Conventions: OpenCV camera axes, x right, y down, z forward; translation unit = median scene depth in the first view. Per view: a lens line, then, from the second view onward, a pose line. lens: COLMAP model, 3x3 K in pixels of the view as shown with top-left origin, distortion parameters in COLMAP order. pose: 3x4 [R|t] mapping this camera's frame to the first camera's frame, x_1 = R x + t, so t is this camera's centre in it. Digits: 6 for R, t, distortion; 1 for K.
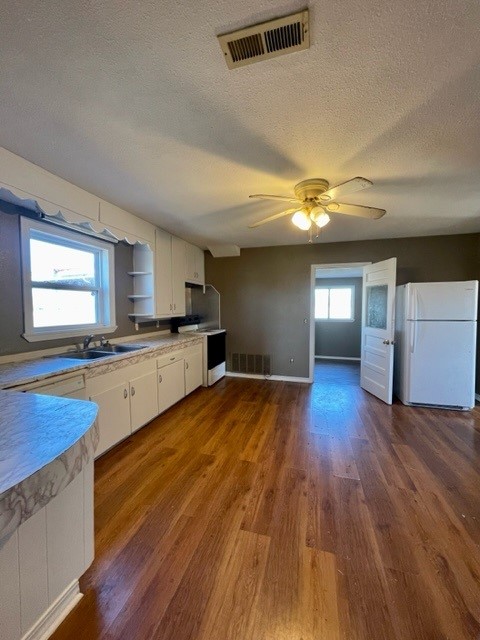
lens RADIAL K [[258.5, 0, 240.0], [0, 258.5, 320.0], [0, 0, 1]] dist [0.001222, 0.000258]
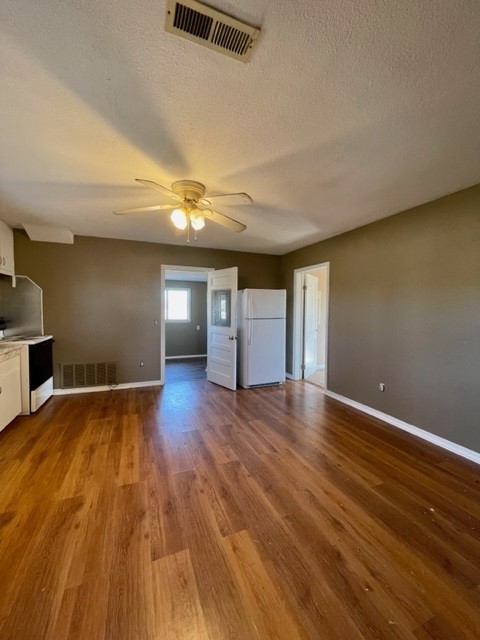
lens RADIAL K [[258.5, 0, 240.0], [0, 258.5, 320.0], [0, 0, 1]] dist [0.001222, 0.000258]
pose [[0.786640, -0.020284, 0.617079, -0.129441], [0.024322, 0.999702, 0.001856, 0.003116], [-0.616933, 0.013548, 0.786899, 0.055421]]
